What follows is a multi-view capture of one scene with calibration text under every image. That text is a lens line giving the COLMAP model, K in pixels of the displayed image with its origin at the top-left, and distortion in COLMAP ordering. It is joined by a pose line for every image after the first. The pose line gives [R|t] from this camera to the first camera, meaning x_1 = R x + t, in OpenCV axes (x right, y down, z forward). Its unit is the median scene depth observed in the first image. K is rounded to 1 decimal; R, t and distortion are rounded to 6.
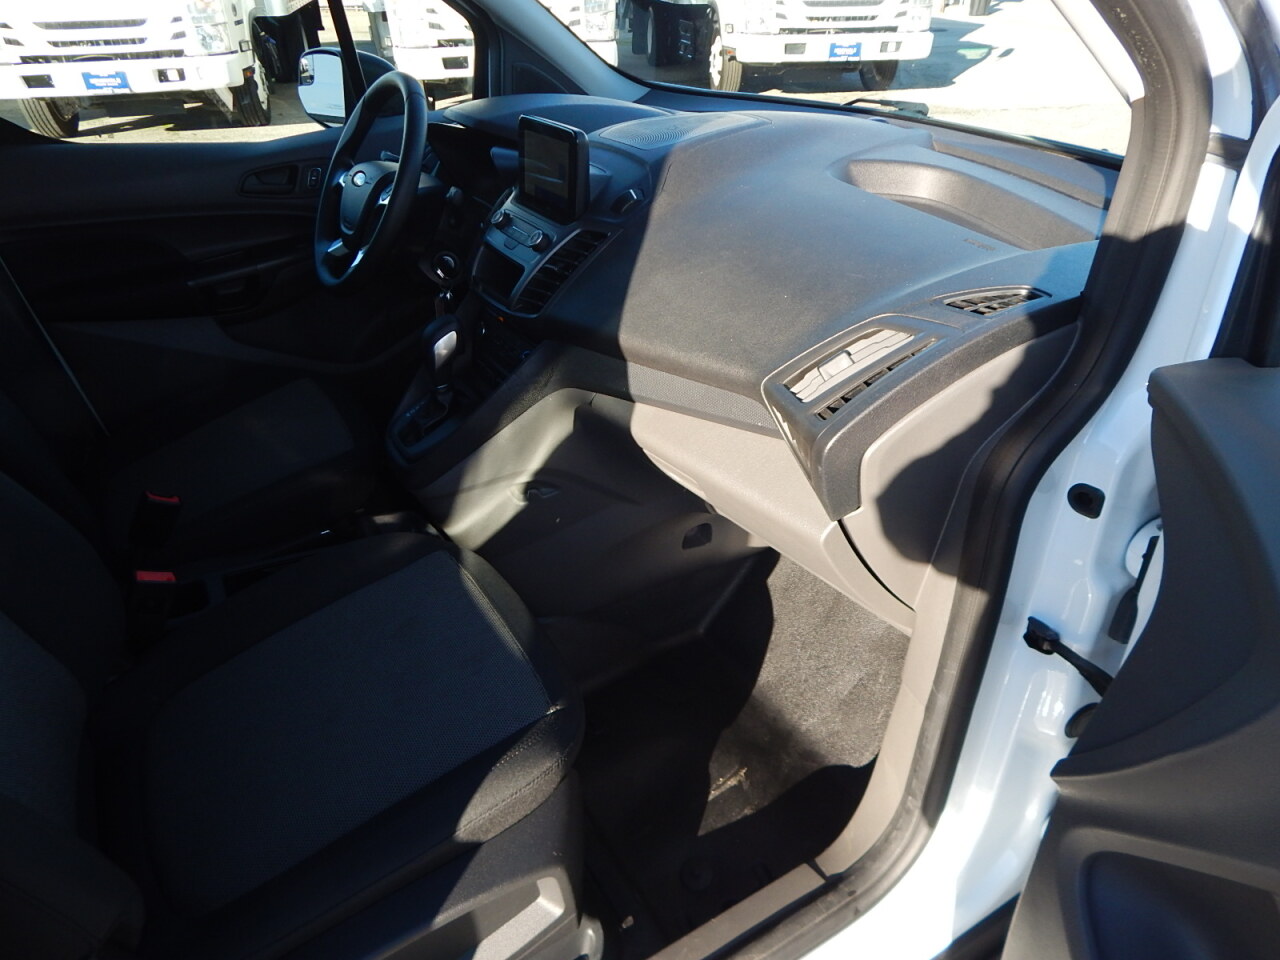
lens RADIAL K [[820.9, 0, 640.0], [0, 820.9, 480.0], [0, 0, 1]] dist [-0.002709, -0.003277]
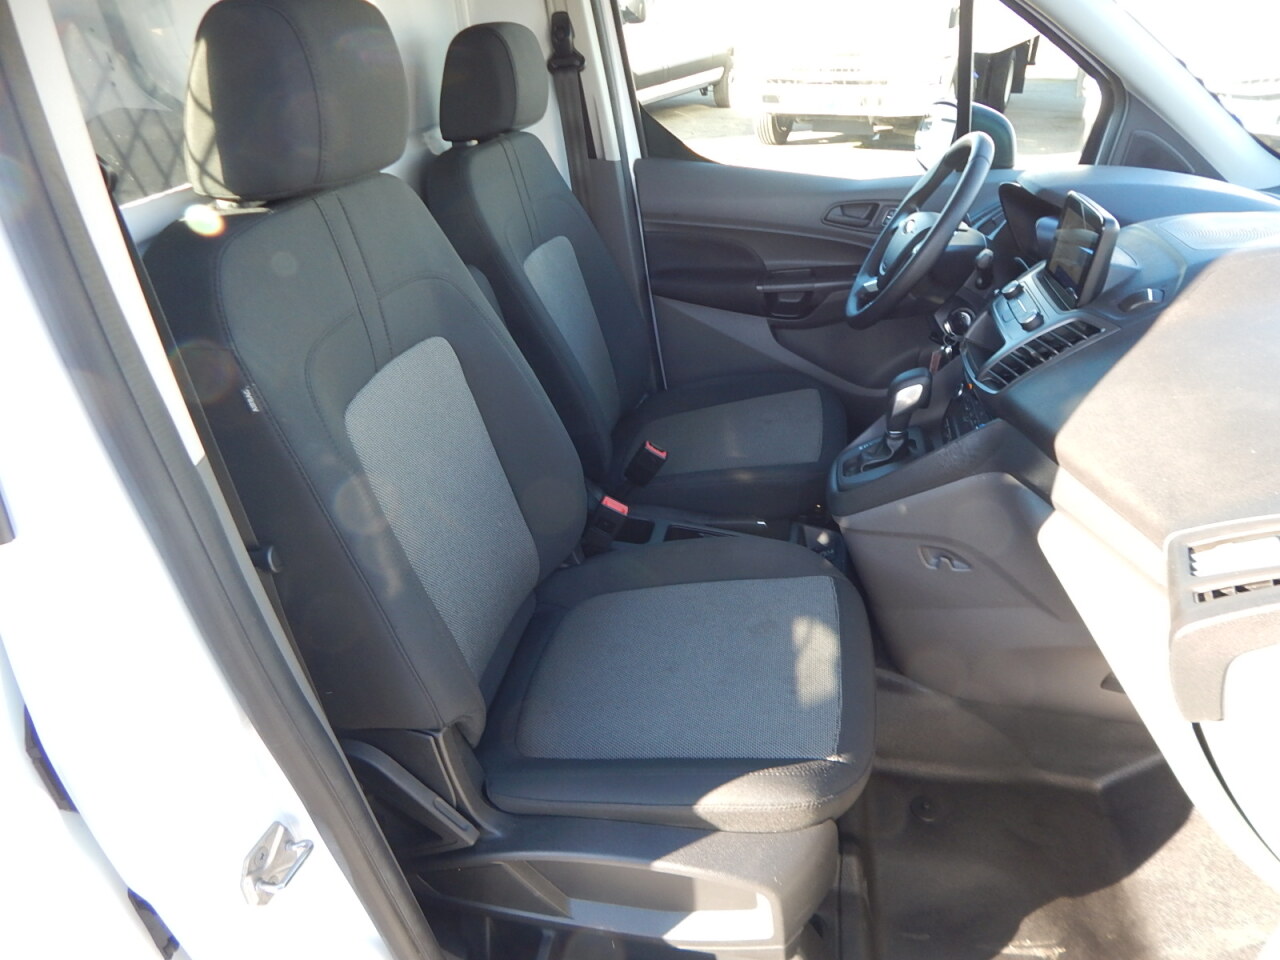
lens RADIAL K [[807.5, 0, 640.0], [0, 807.5, 480.0], [0, 0, 1]] dist [-0.029015, -0.001406]
pose [[0.748771, 0.328287, -0.575822, 0.121338], [-0.343137, 0.935247, 0.087003, -0.034740], [0.567098, 0.132440, 0.812933, -0.002723]]
